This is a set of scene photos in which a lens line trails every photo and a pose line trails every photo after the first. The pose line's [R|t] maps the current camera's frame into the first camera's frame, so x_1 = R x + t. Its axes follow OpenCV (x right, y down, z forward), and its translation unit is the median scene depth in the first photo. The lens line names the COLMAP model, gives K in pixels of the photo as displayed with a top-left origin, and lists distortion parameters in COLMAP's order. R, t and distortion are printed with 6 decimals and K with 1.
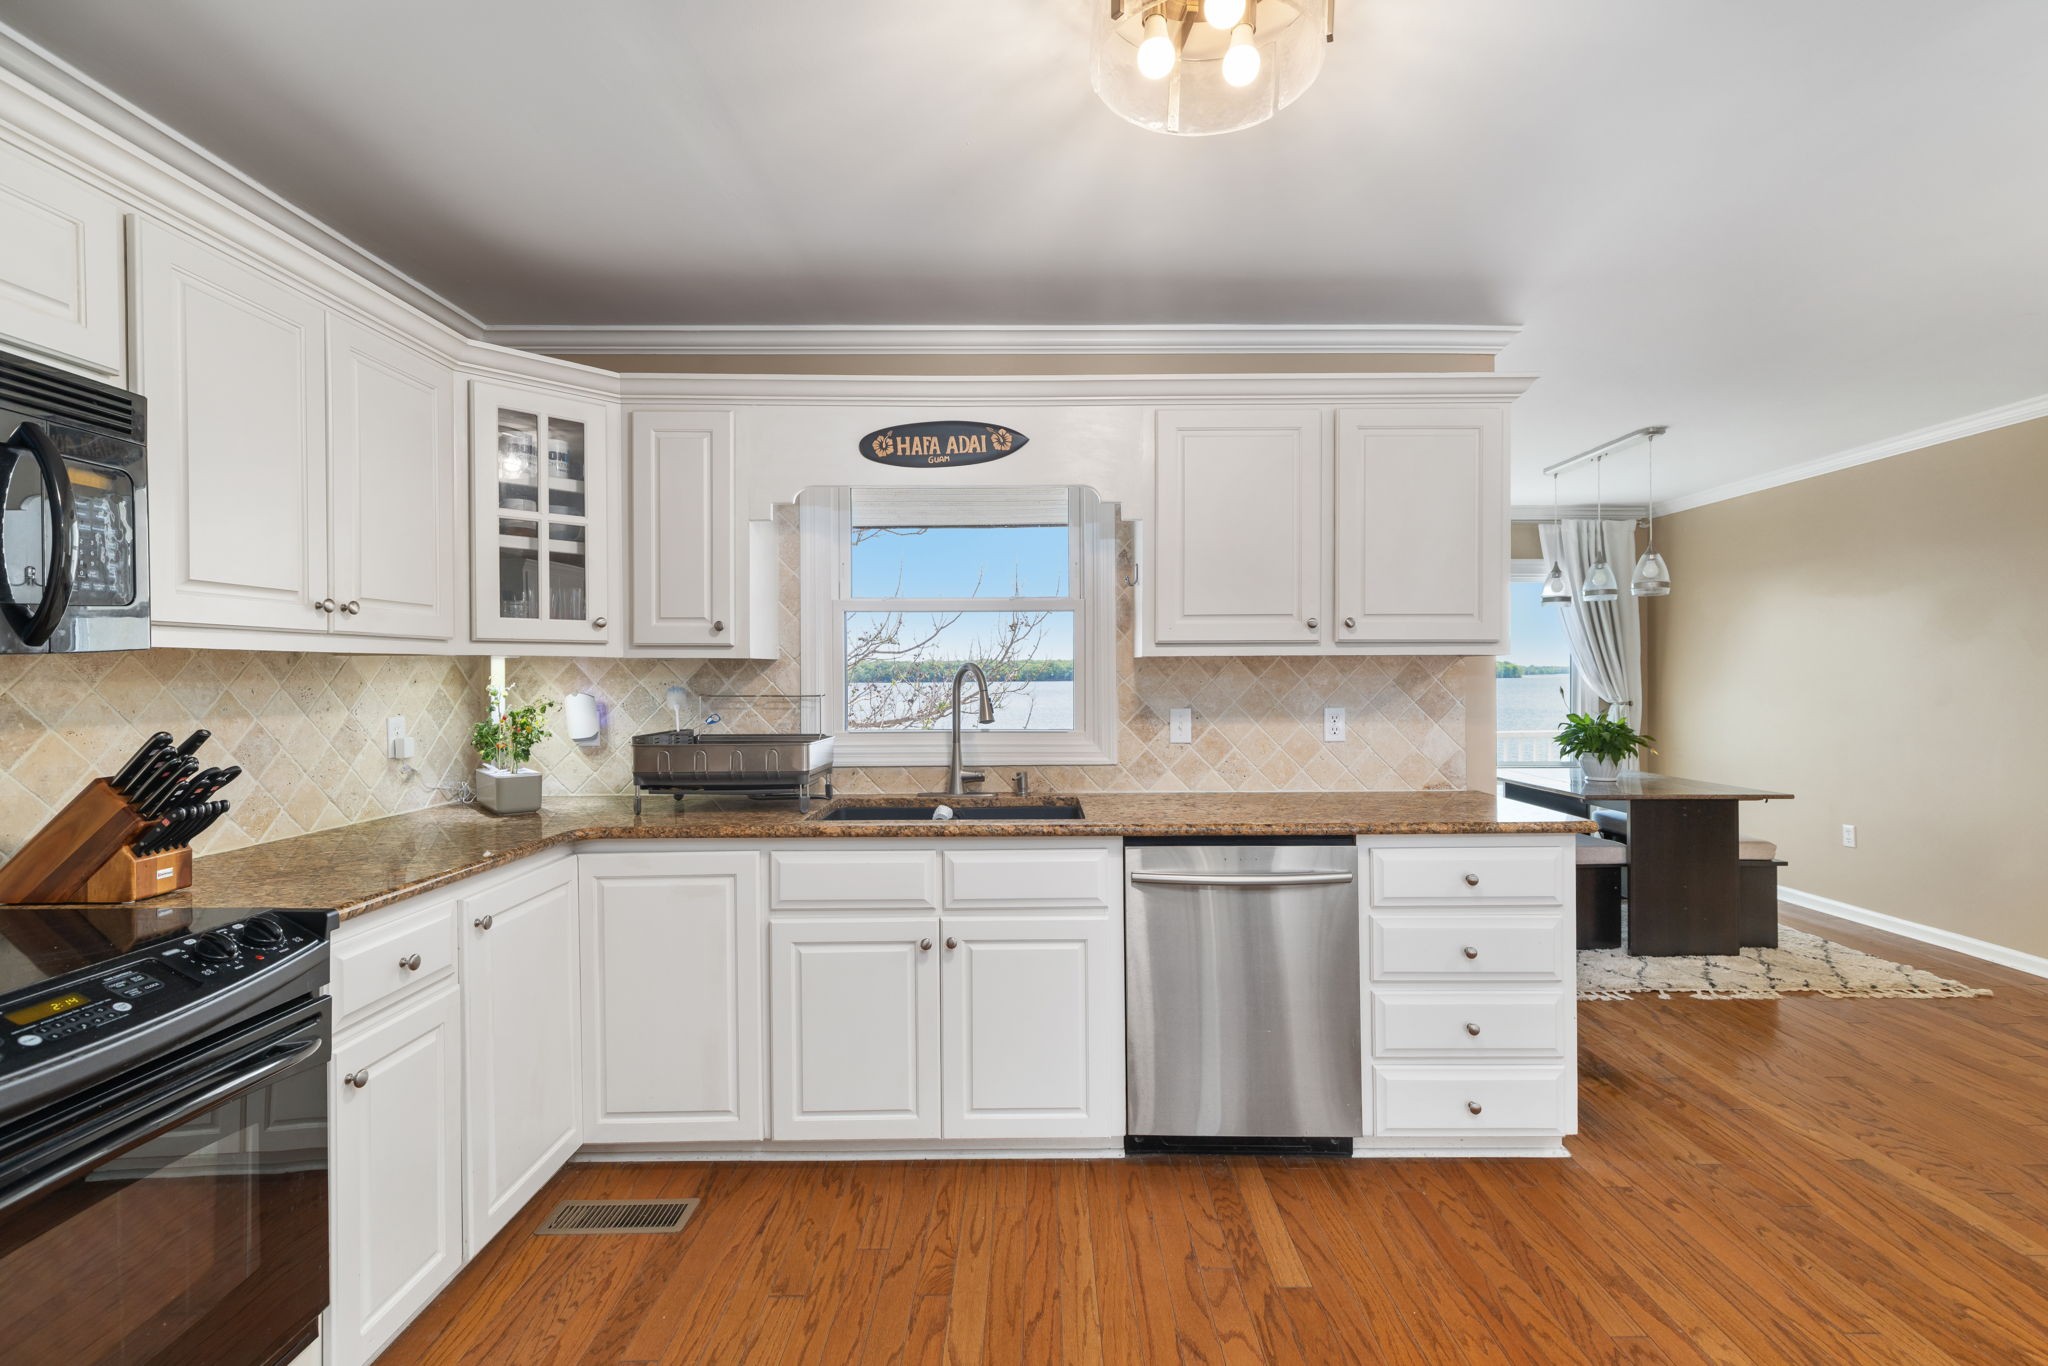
lens RADIAL K [[926.2, 0, 1033.9], [0, 926.2, 681.0], [0, 0, 1]] dist [0.013530, -0.000146]
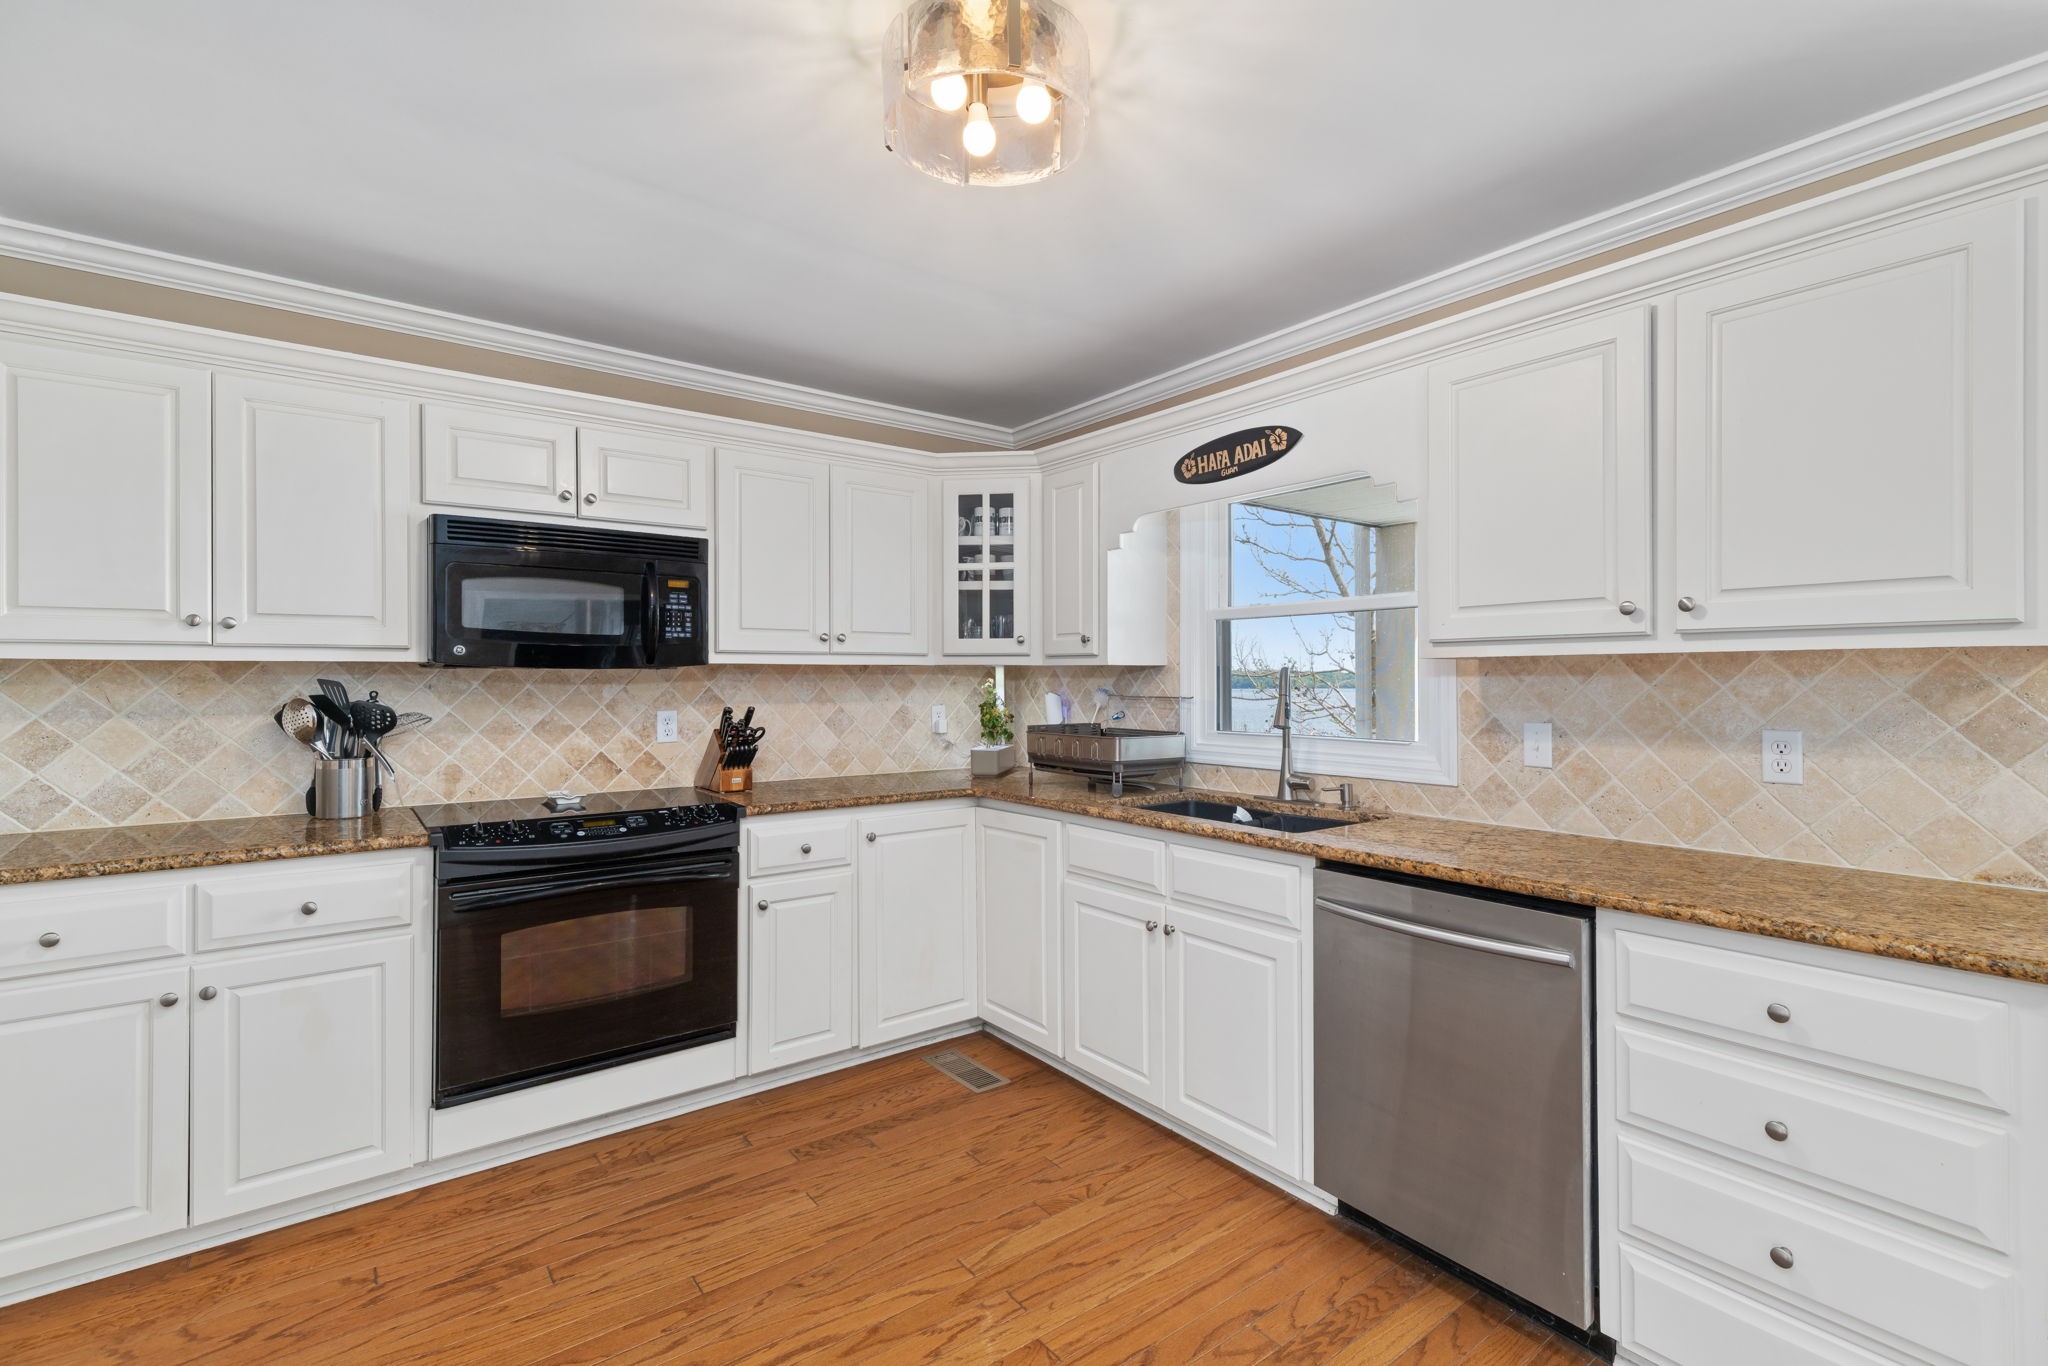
lens RADIAL K [[926.2, 0, 1036.5], [0, 926.2, 679.9], [0, 0, 1]] dist [0.013530, -0.000146]
pose [[0.606063, 0.003209, -0.795410, 0.605377], [-0.008187, 0.999964, -0.002203, -0.002060], [0.795375, 0.007847, 0.606067, 0.208070]]
